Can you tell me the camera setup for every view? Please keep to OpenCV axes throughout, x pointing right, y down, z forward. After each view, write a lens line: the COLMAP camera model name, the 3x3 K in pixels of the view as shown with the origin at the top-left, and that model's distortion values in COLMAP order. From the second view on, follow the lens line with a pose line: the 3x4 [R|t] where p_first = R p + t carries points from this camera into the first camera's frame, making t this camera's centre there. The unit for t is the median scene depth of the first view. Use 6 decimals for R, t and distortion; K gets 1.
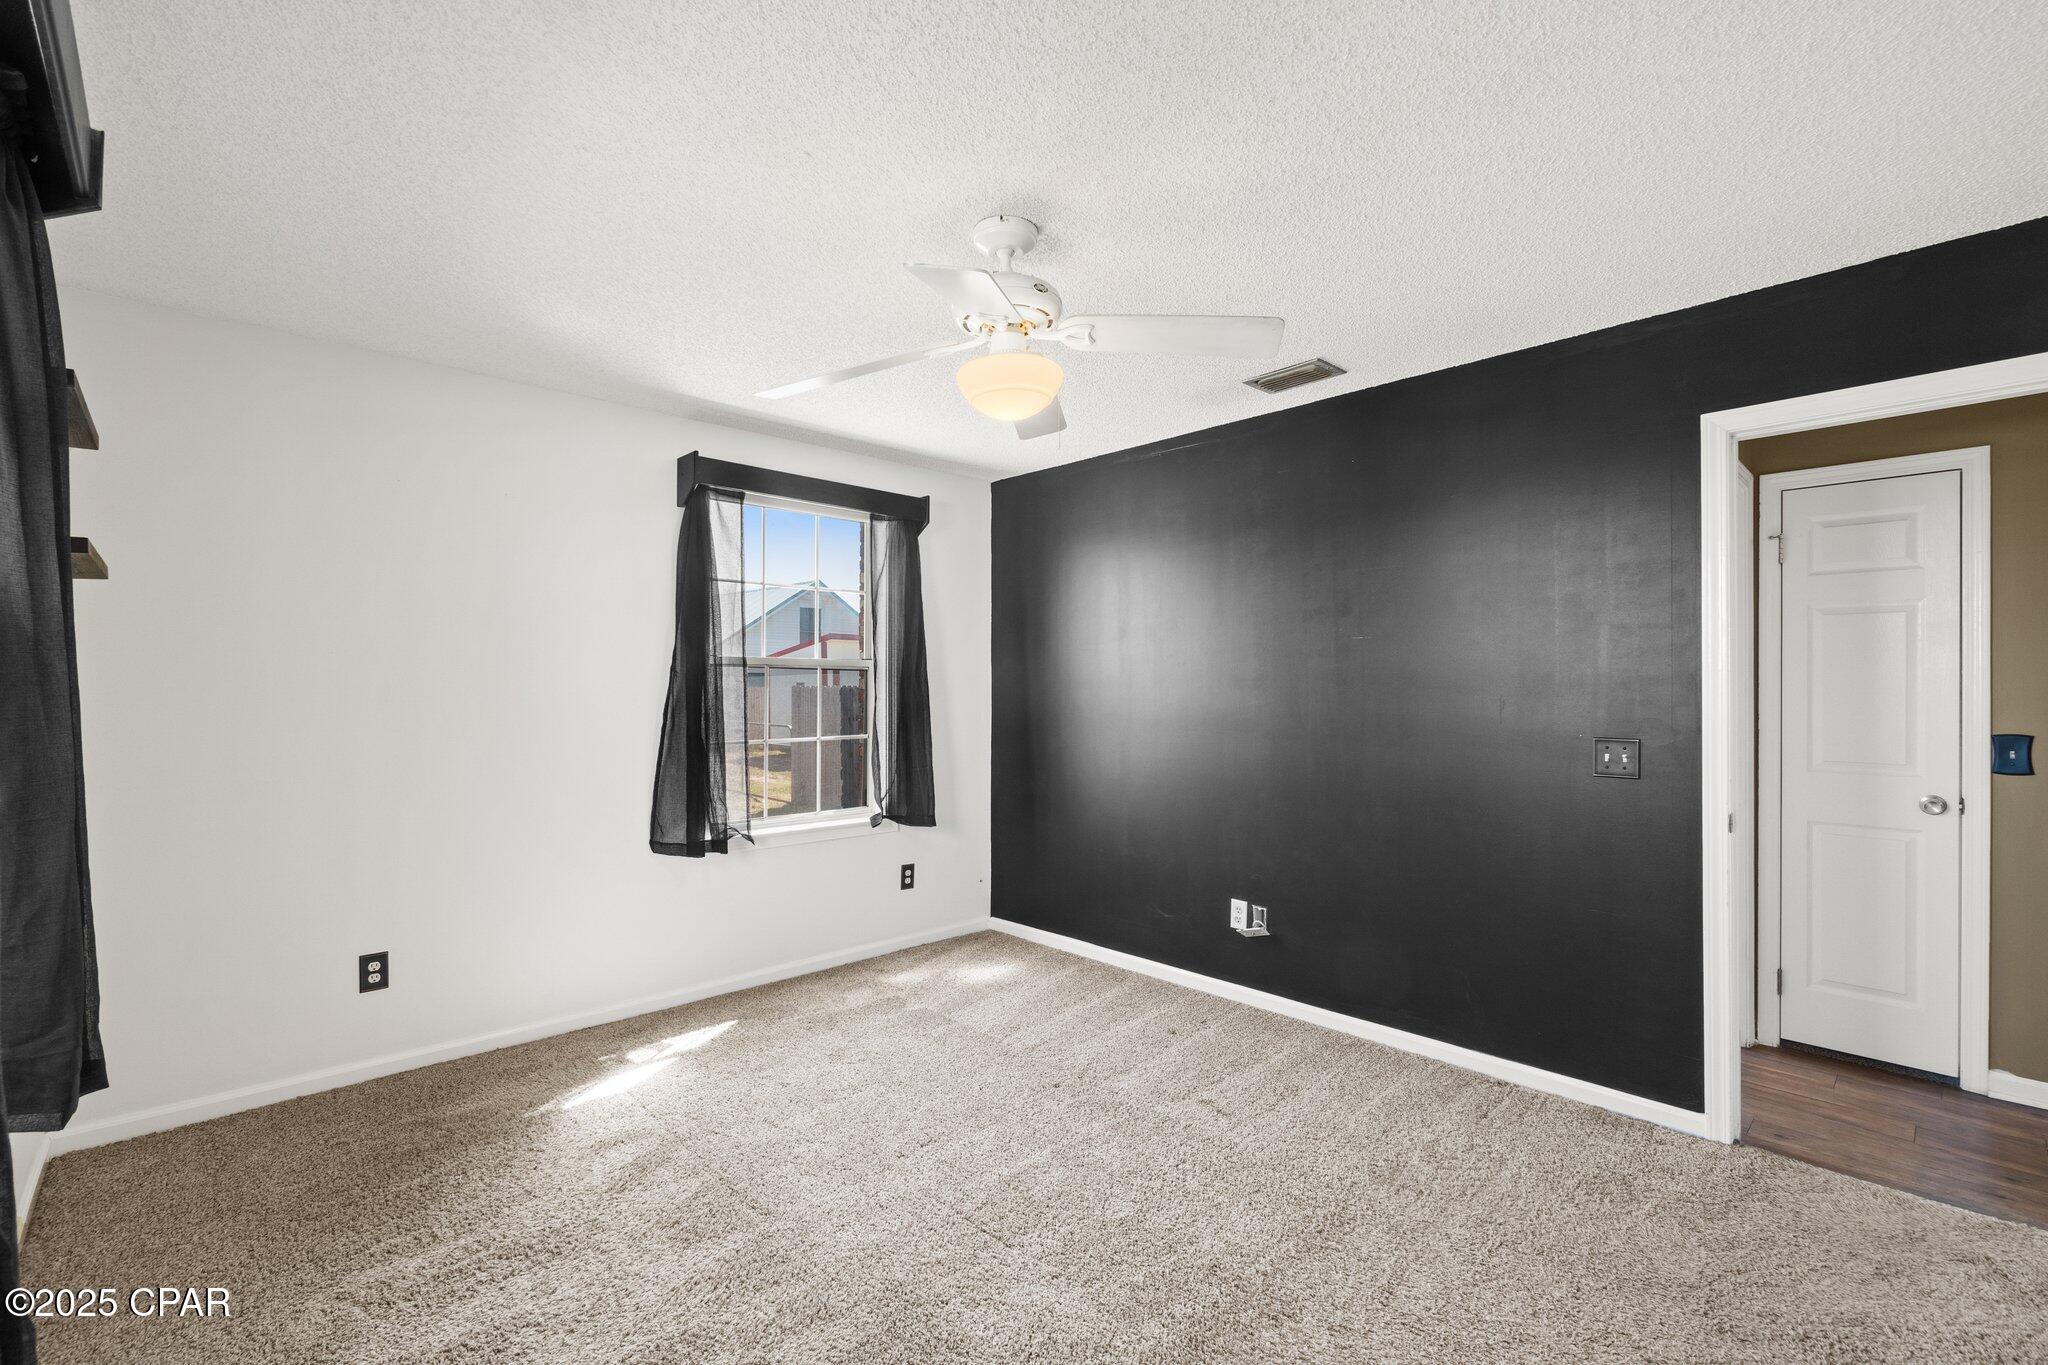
lens RADIAL K [[894.4, 0, 1020.6], [0, 894.4, 690.0], [0, 0, 1]] dist [-0.003786, 0.000080]
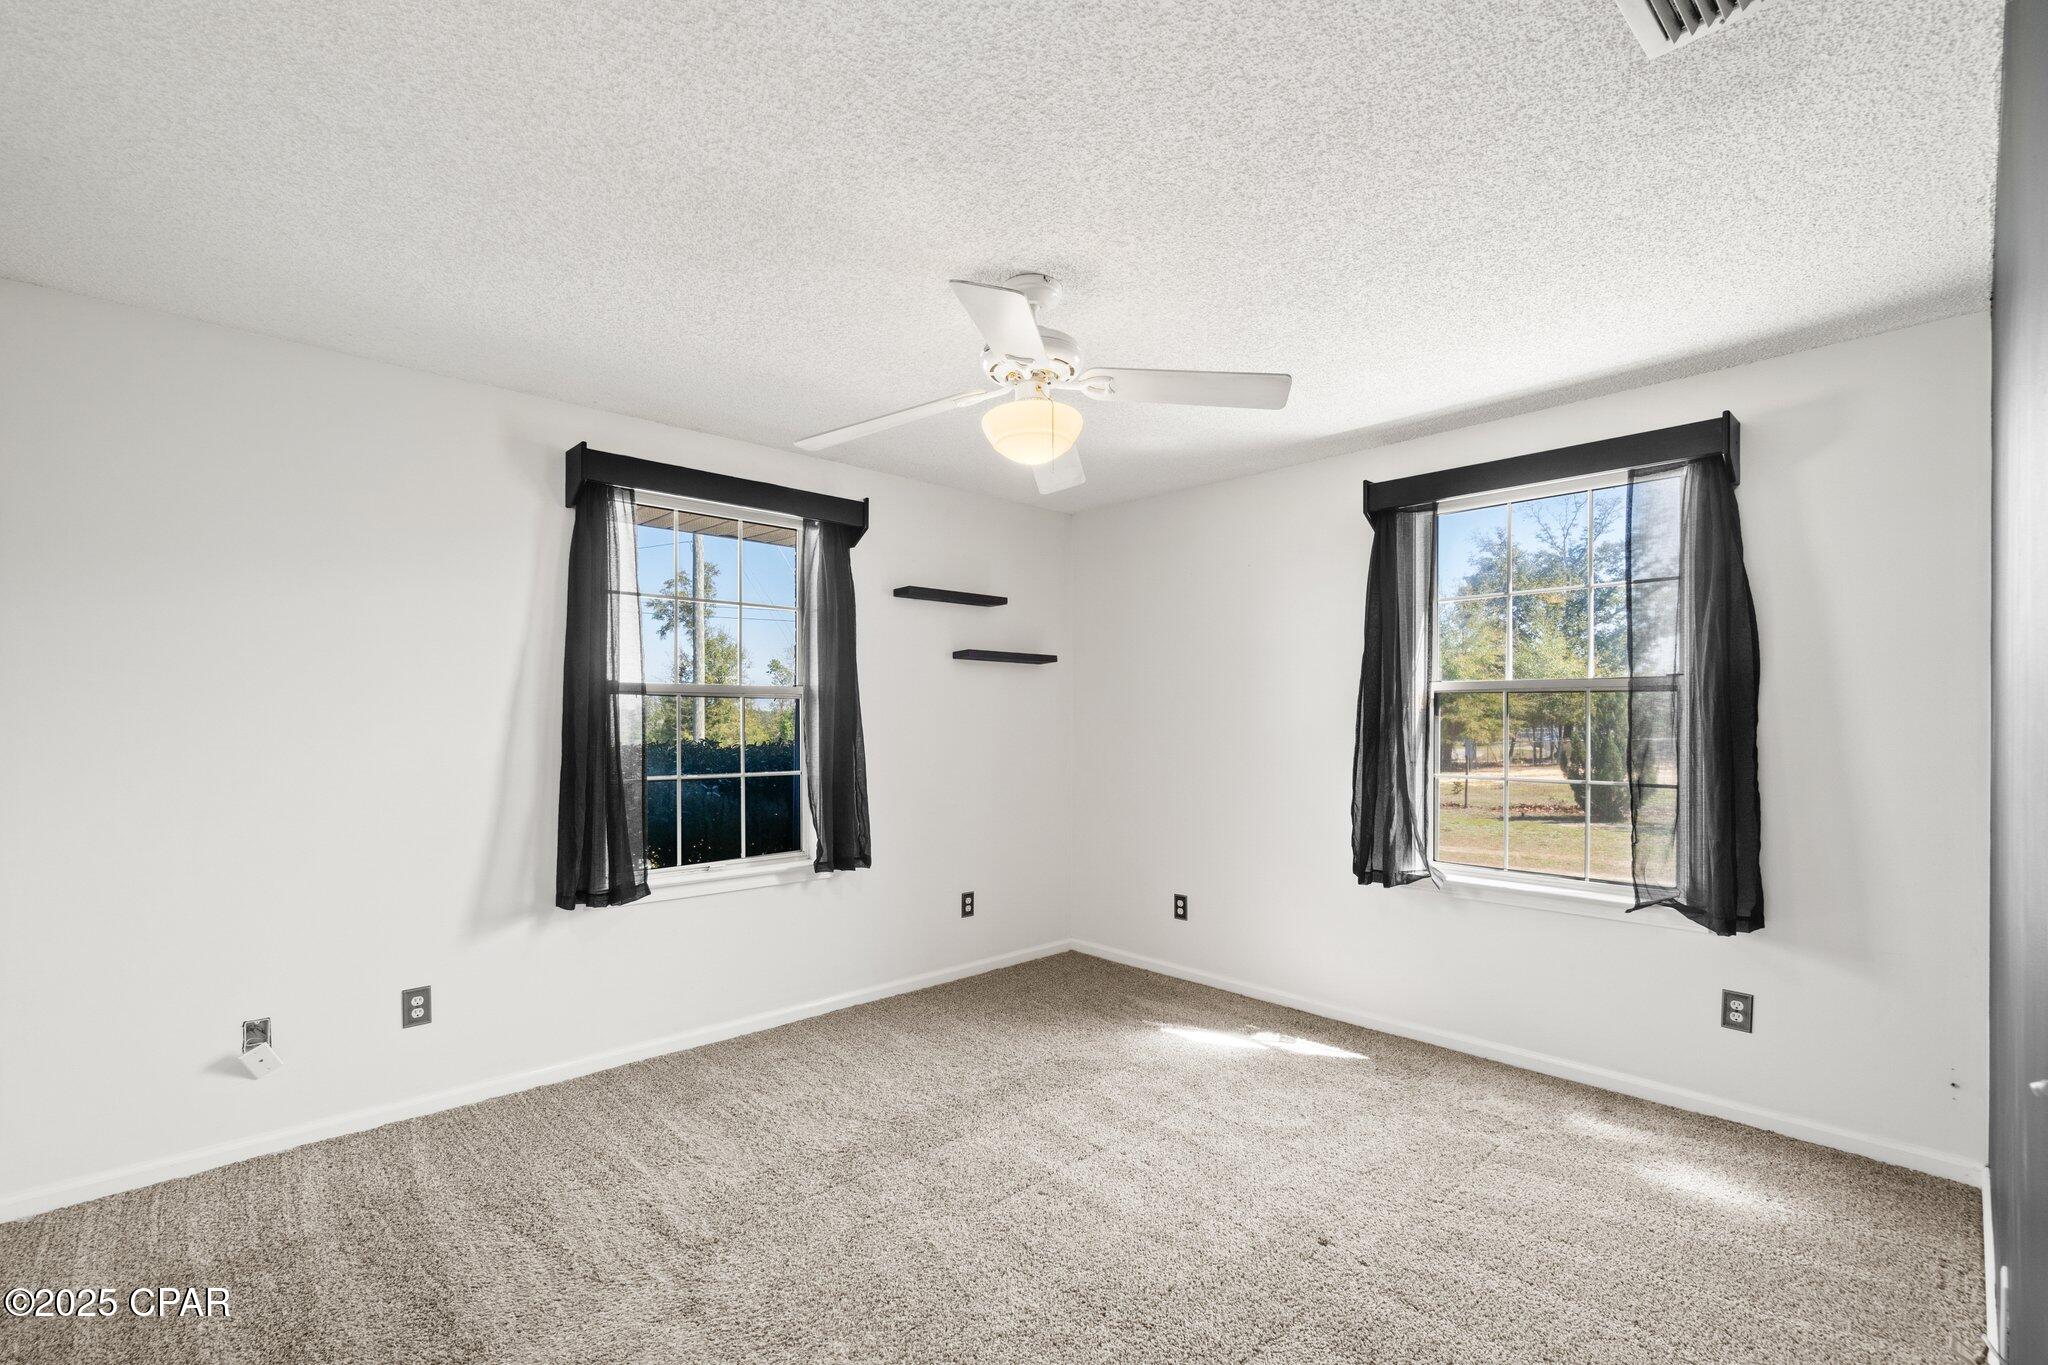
lens RADIAL K [[894.4, 0, 995.7], [0, 894.4, 722.2], [0, 0, 1]] dist [-0.003786, 0.000080]
pose [[-0.020961, 0.003312, -0.999775, 0.670208], [-0.001078, 0.999994, 0.003335, 0.001791], [0.999780, 0.001147, -0.020957, 0.622952]]
